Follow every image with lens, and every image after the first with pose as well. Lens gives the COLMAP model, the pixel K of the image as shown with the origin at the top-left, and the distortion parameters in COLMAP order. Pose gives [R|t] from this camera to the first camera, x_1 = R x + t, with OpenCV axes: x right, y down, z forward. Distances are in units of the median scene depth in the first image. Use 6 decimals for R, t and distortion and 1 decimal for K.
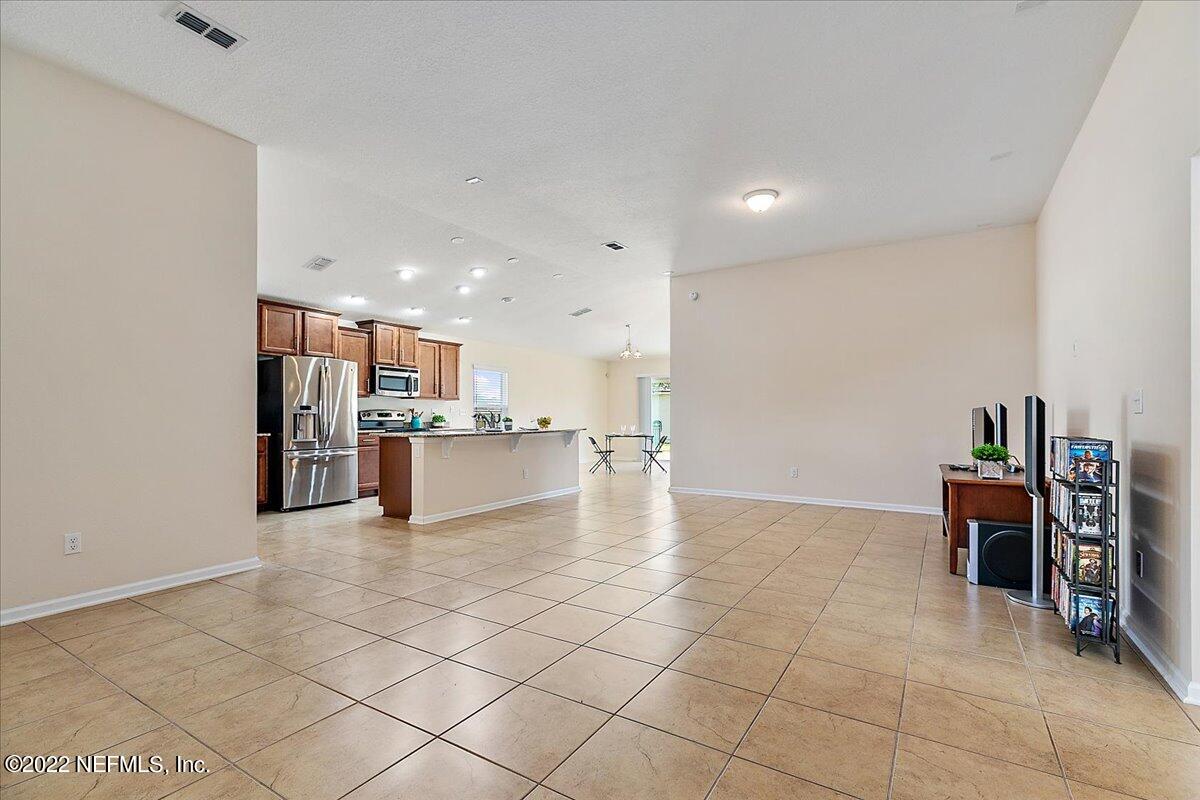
lens RADIAL K [[547.0, 0, 597.2], [0, 547.0, 413.5], [0, 0, 1]] dist [0.000932, 0.000177]
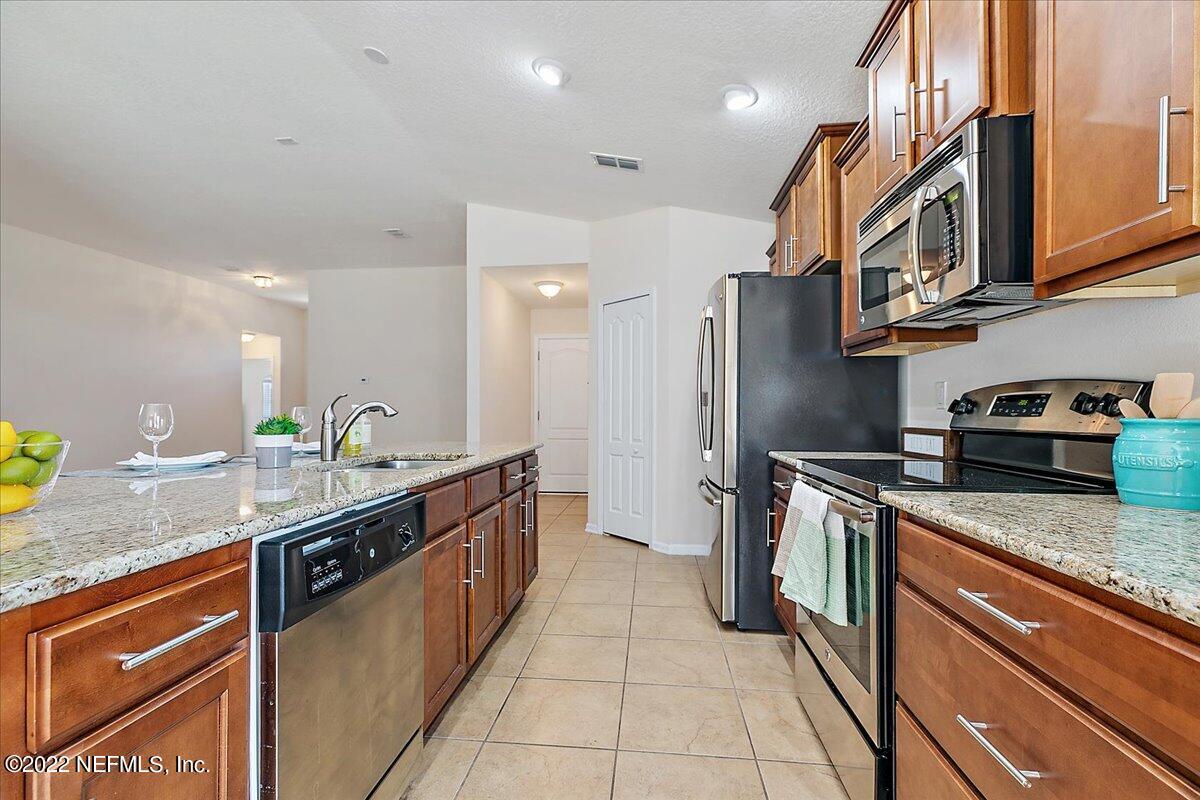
lens RADIAL K [[542.9, 0, 597.8], [0, 542.9, 409.3], [0, 0, 1]] dist [0.001844, 0.000209]
pose [[-0.894939, 0.000059, -0.446188, -0.167799], [0.002918, 0.999979, -0.005722, 0.005135], [0.446179, -0.006423, -0.894921, 1.172775]]
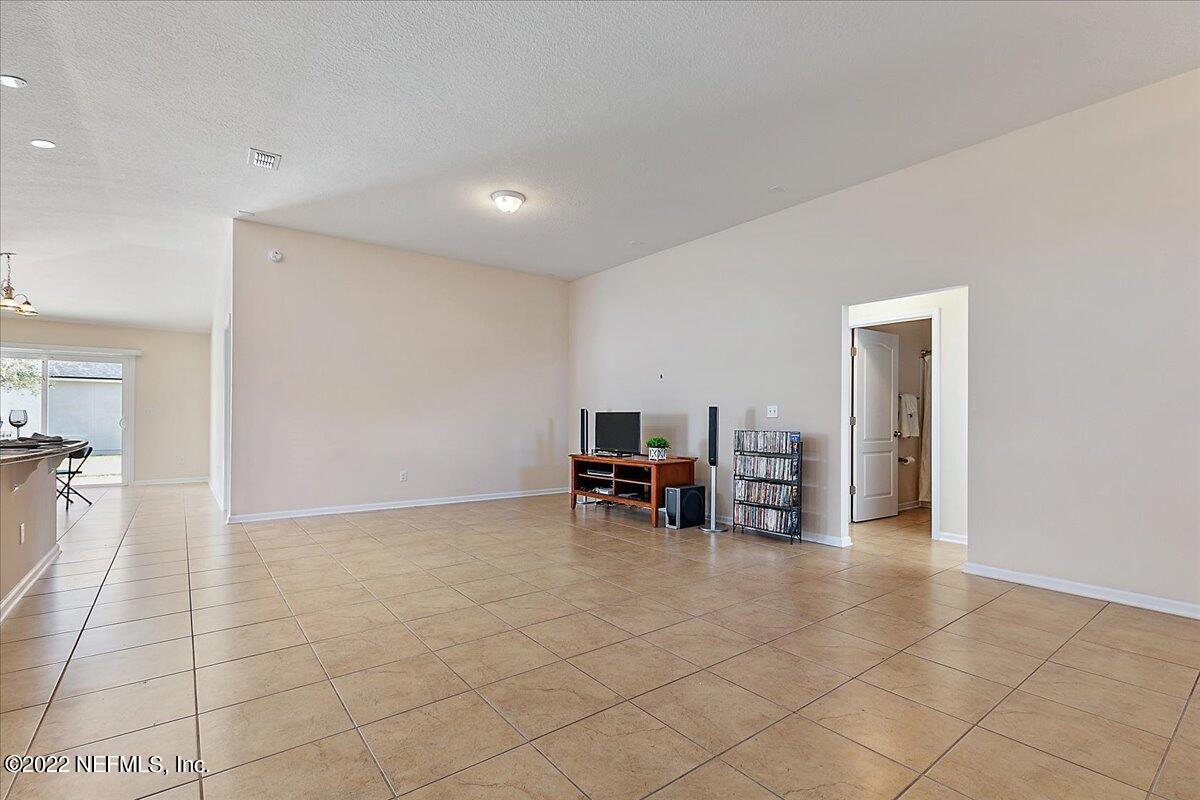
lens RADIAL K [[547.0, 0, 597.2], [0, 547.0, 413.5], [0, 0, 1]] dist [0.000932, 0.000177]
pose [[0.342726, 0.008643, 0.939396, -0.366835], [-0.009530, 0.999938, -0.005723, 0.001209], [-0.939387, -0.006991, 0.342787, 0.315857]]
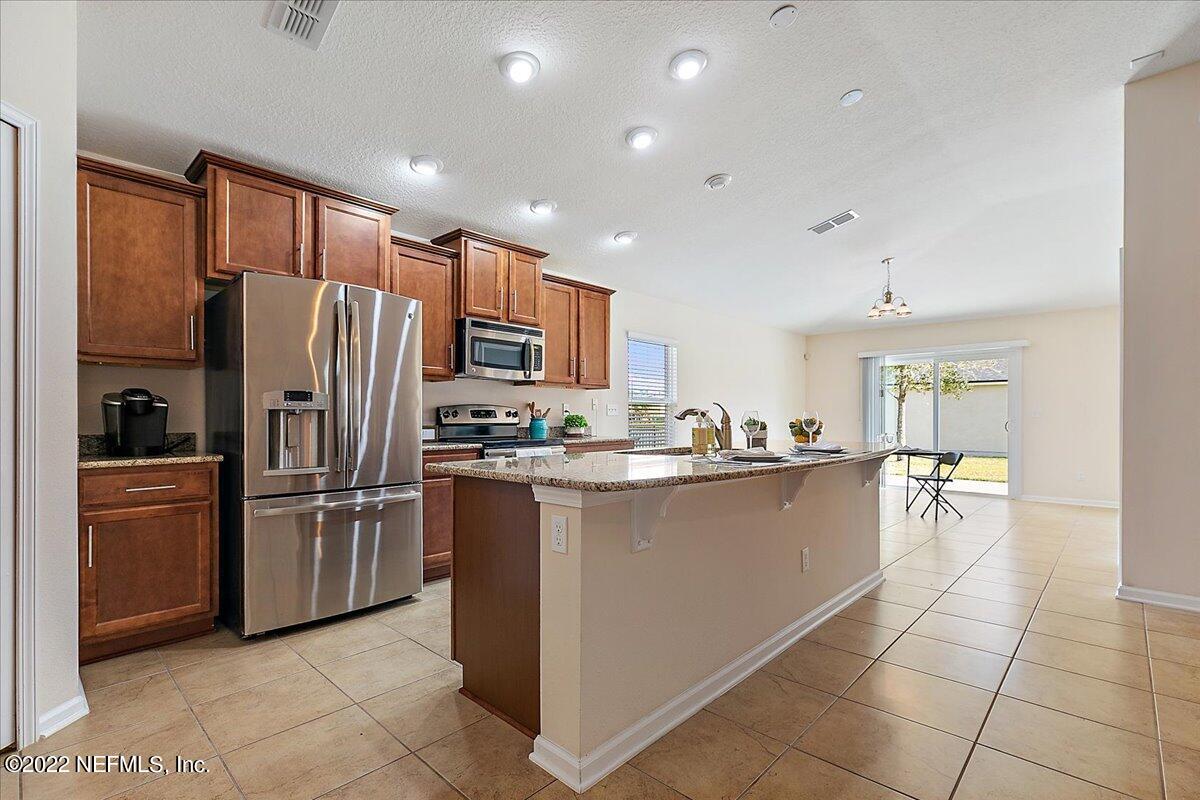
lens RADIAL K [[547.0, 0, 597.2], [0, 547.0, 413.5], [0, 0, 1]] dist [0.000932, 0.000177]
pose [[0.981101, 0.000027, -0.193496, -0.180564], [-0.000391, 0.999998, -0.001840, 0.003228], [0.193496, 0.001881, 0.981099, 0.511883]]
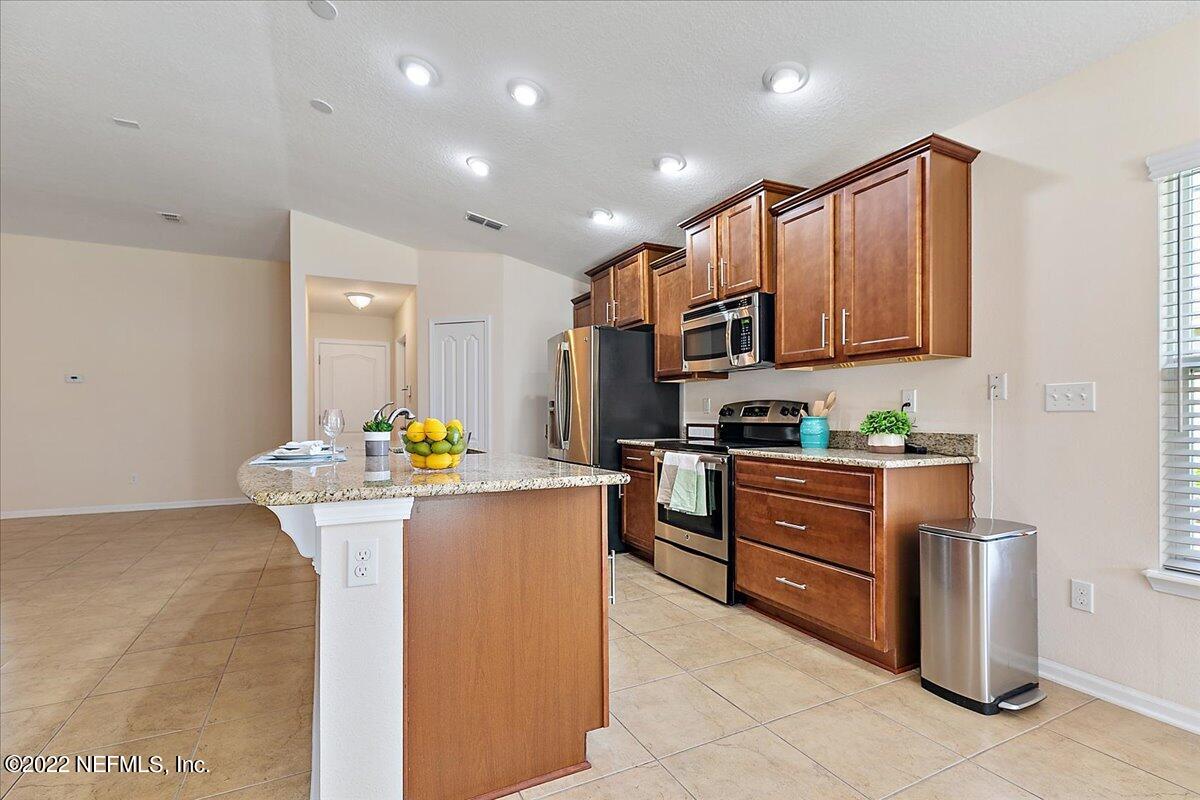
lens RADIAL K [[547.0, 0, 597.2], [0, 547.0, 413.5], [0, 0, 1]] dist [0.000932, 0.000177]
pose [[-0.513929, 0.000599, -0.857833, 0.066787], [0.006037, 0.999978, -0.002919, 0.005025], [0.857812, -0.006679, -0.513921, 1.180964]]
